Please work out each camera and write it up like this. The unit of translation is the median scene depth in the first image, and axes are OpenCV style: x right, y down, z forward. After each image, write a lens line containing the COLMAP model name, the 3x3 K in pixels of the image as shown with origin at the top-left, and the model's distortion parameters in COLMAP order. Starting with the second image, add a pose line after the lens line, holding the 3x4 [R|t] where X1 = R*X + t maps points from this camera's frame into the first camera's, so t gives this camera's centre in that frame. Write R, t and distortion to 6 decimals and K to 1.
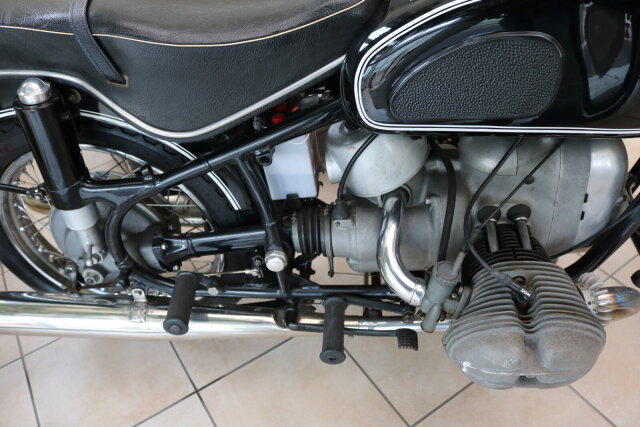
lens RADIAL K [[516.4, 0, 315.0], [0, 516.4, 209.5], [0, 0, 1]] dist [-0.119020, 0.042880]
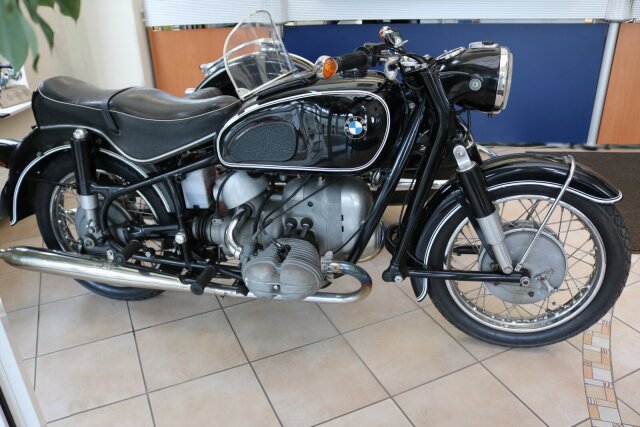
lens RADIAL K [[516.4, 0, 314.3], [0, 516.4, 215.5], [0, 0, 1]] dist [-0.119020, 0.042880]
pose [[0.987161, 0.108839, -0.116910, 0.653548], [-0.137019, 0.953181, -0.269576, 0.488305], [0.082096, 0.282134, 0.955856, -0.810383]]
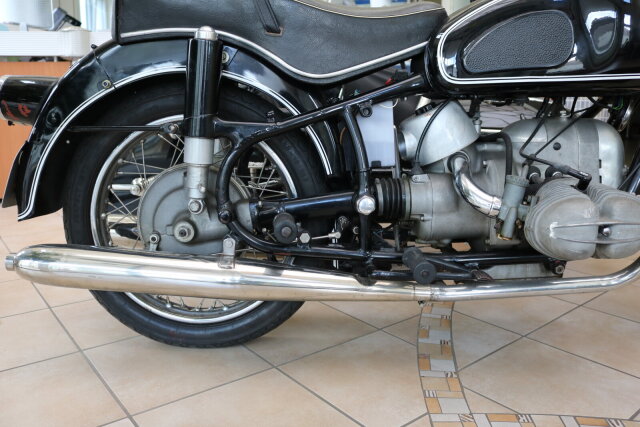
lens RADIAL K [[516.4, 0, 318.9], [0, 516.4, 216.1], [0, 0, 1]] dist [-0.119020, 0.042880]
pose [[0.992904, 0.067120, 0.098170, -0.315307], [-0.007488, 0.859145, -0.511678, 0.770200], [-0.118686, 0.507312, 0.853550, 0.030350]]
